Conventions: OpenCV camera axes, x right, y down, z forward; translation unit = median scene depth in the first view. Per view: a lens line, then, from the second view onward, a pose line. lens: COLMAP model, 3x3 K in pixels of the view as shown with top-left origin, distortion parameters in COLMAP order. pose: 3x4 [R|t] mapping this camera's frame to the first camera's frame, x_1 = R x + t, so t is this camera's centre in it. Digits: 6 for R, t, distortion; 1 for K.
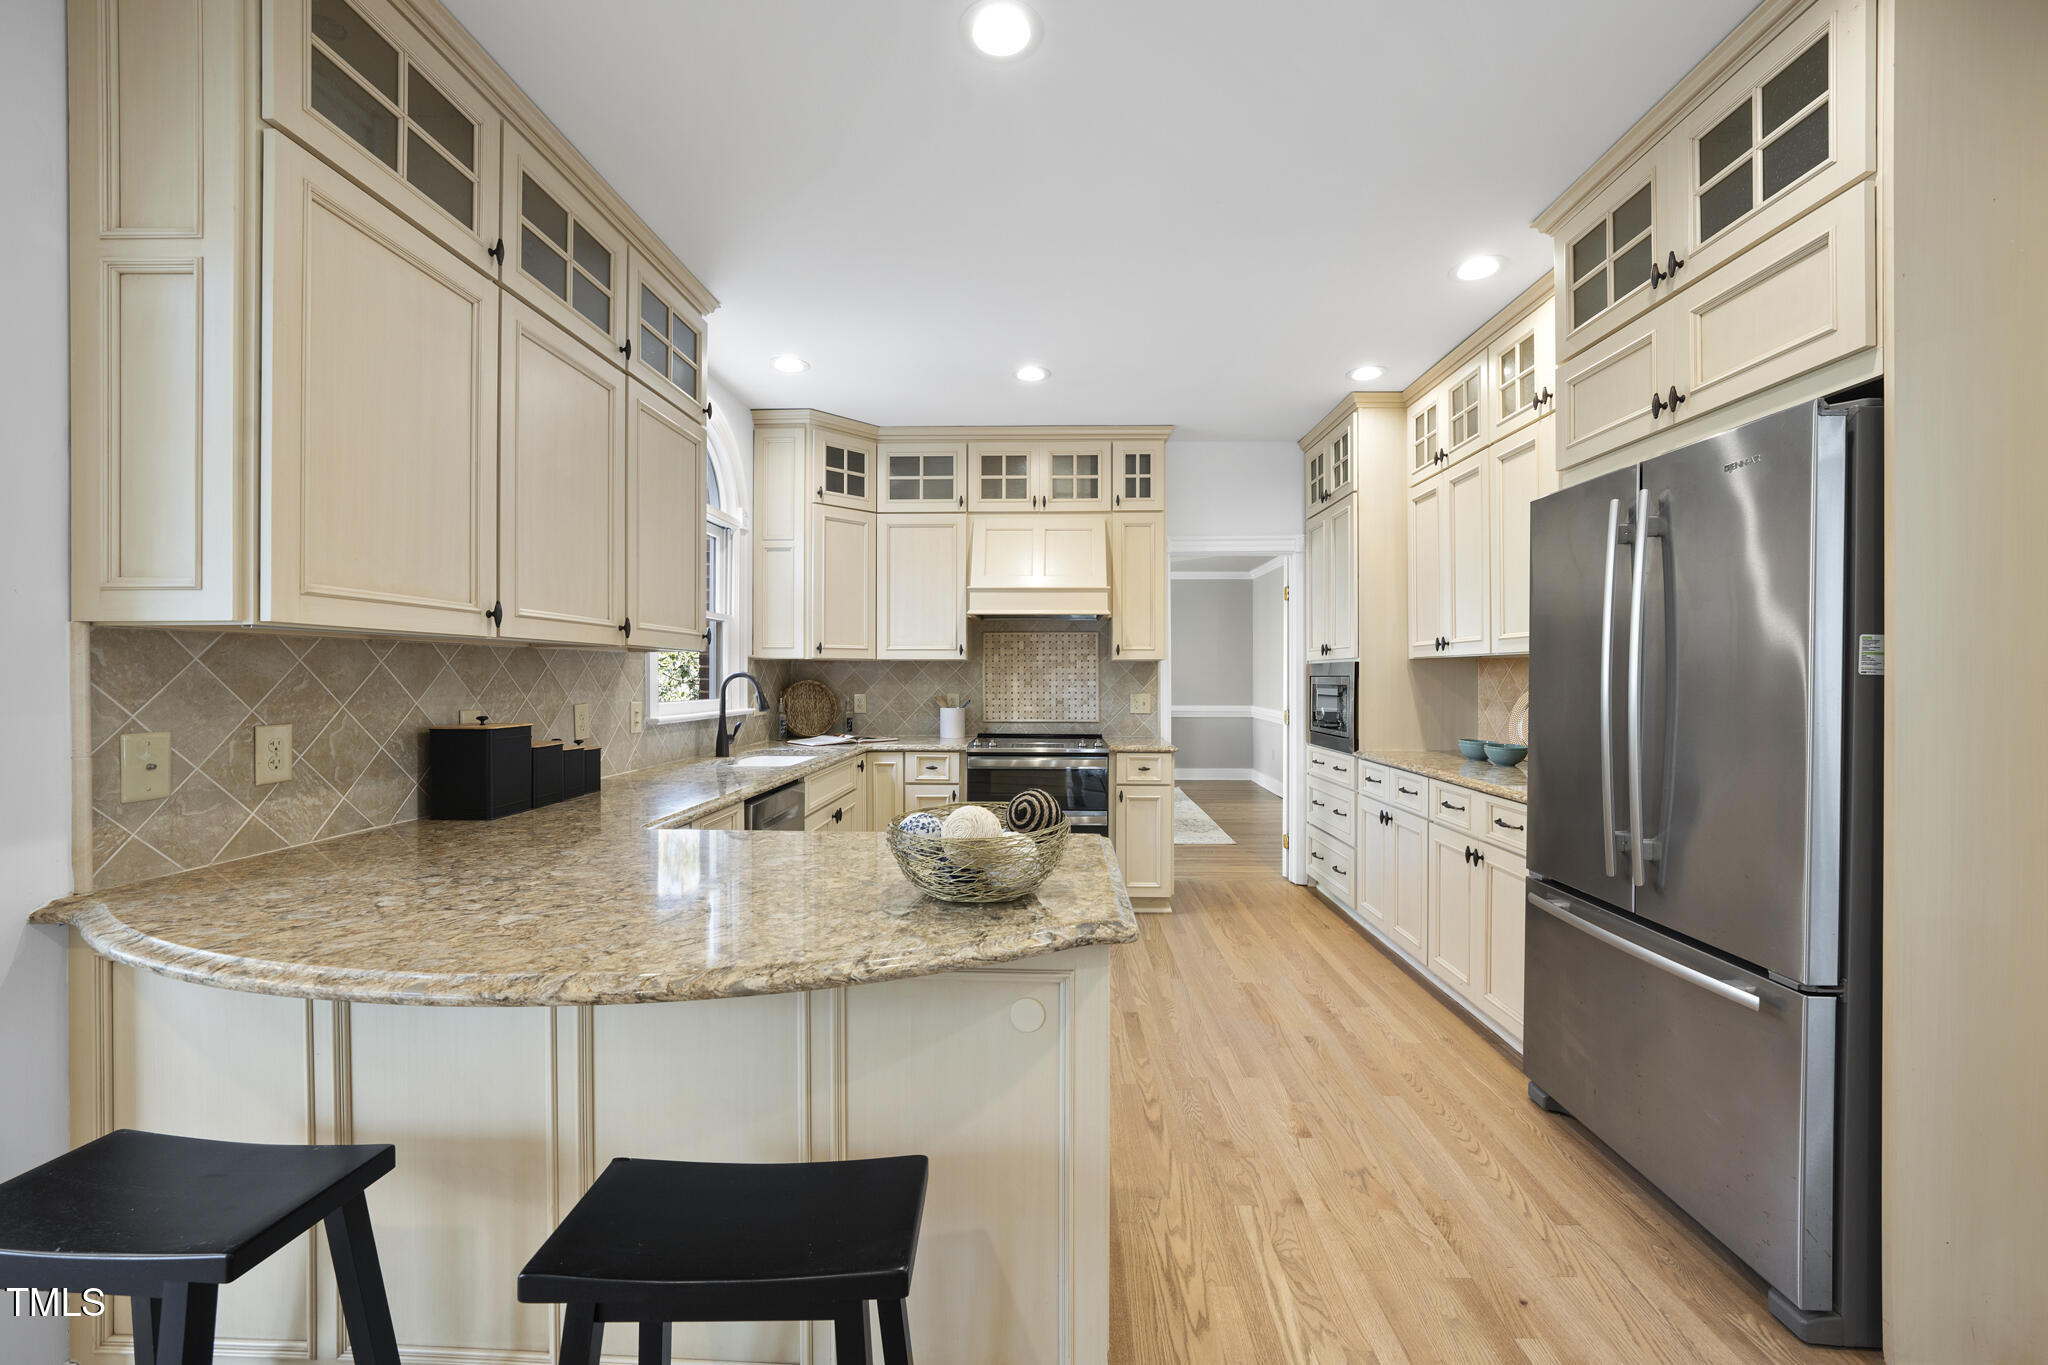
lens RADIAL K [[802.2, 0, 1054.9], [0, 802.2, 674.5], [0, 0, 1]] dist [-0.016288, 0.002973]
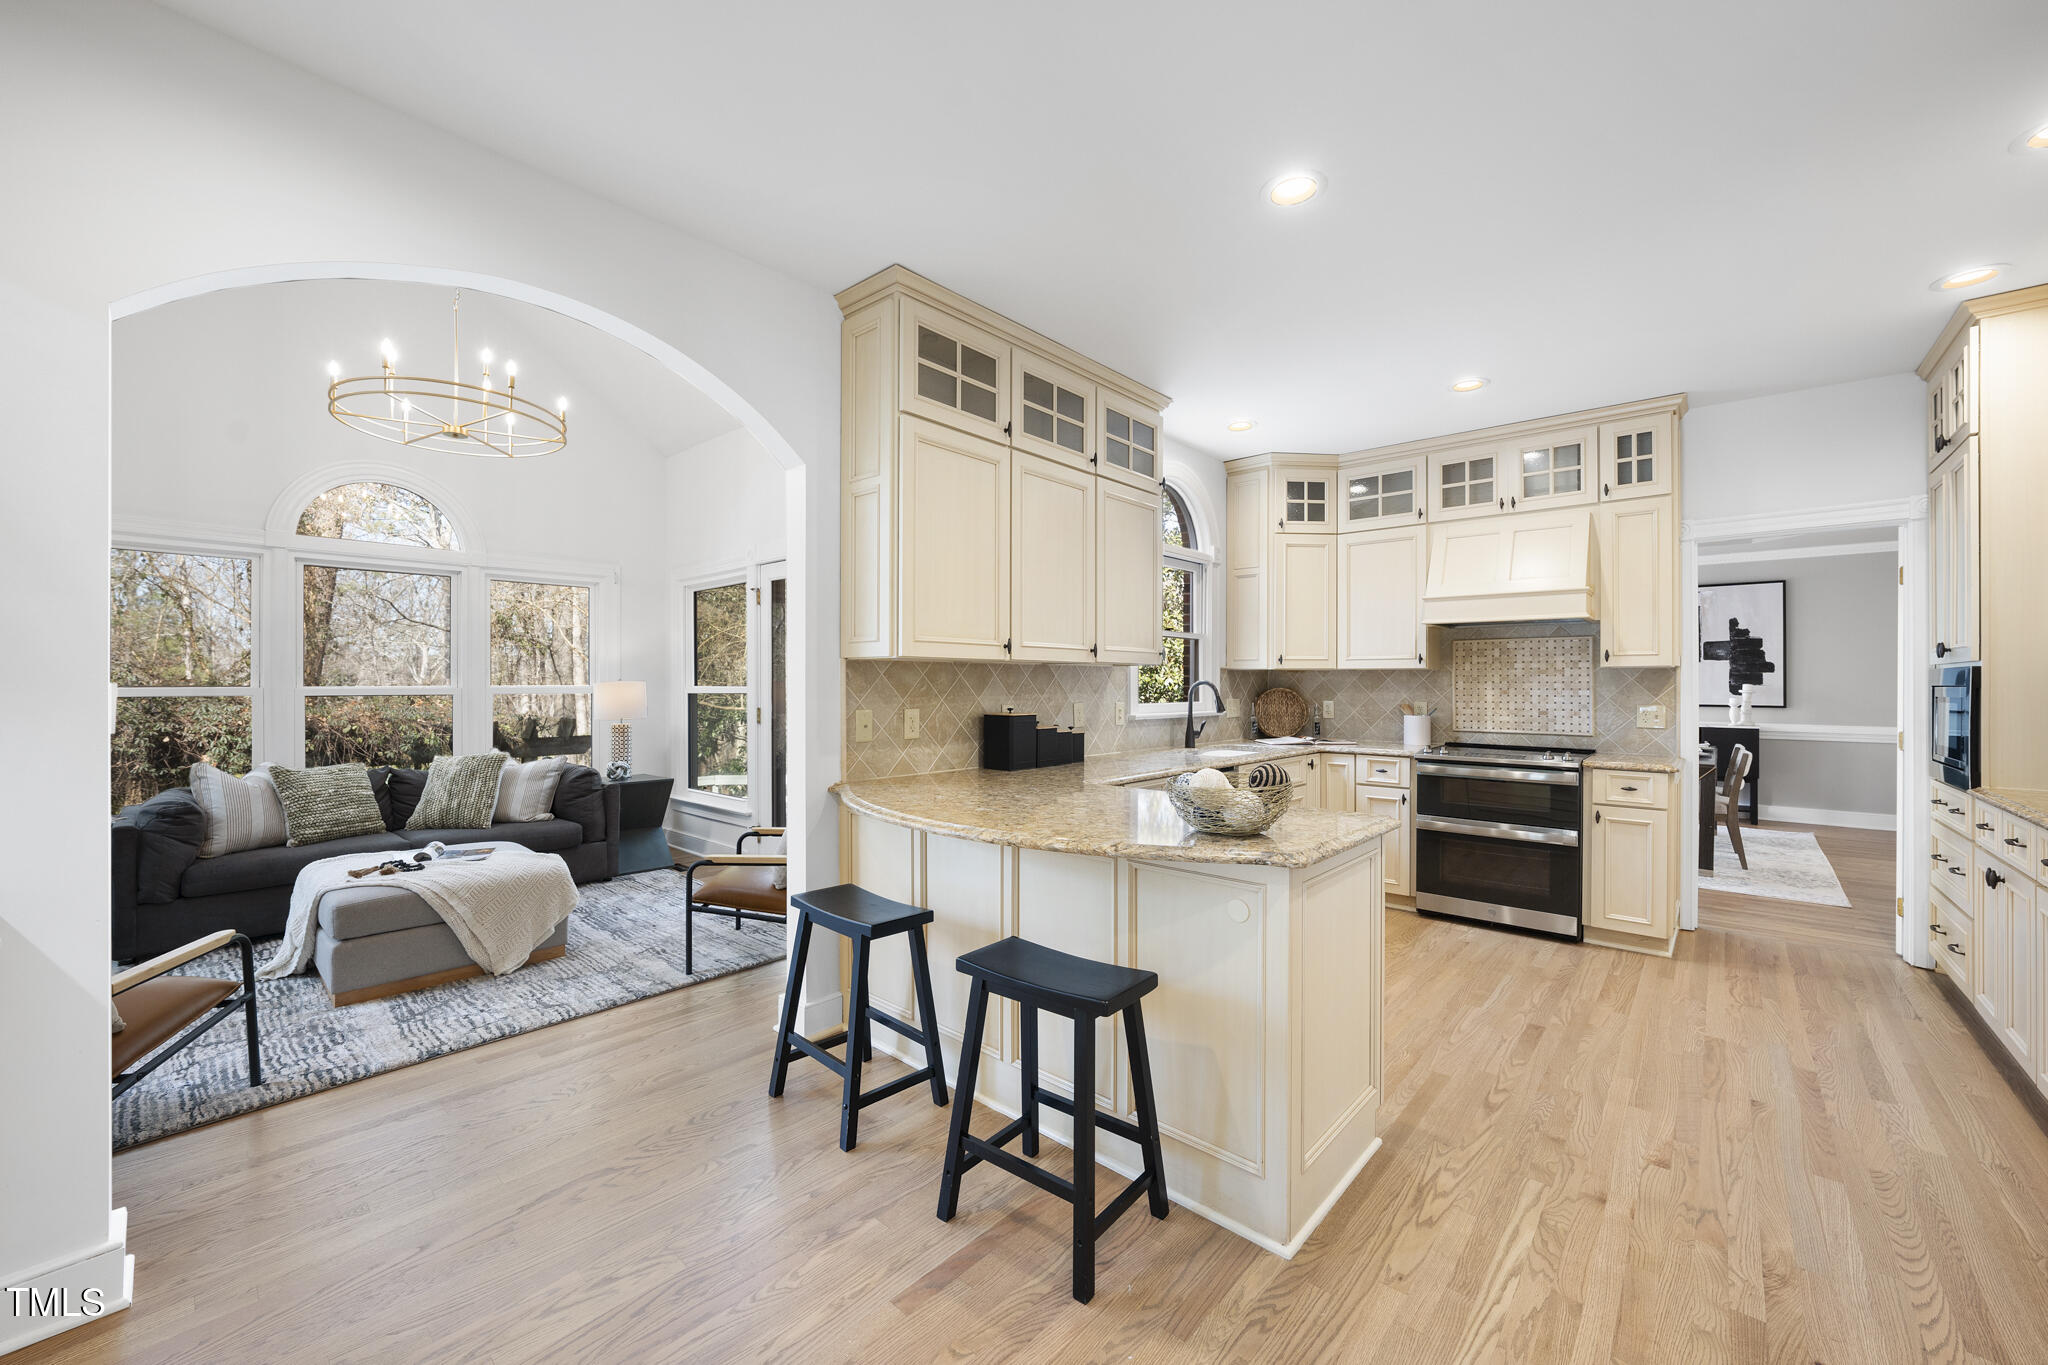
lens RADIAL K [[802.2, 0, 1030.6], [0, 802.2, 679.4], [0, 0, 1]] dist [-0.016288, 0.002973]
pose [[0.765220, -0.001353, -0.643767, 0.241743], [-0.001464, 0.999992, -0.003842, 0.000137], [0.643767, 0.003882, 0.765212, -0.150107]]
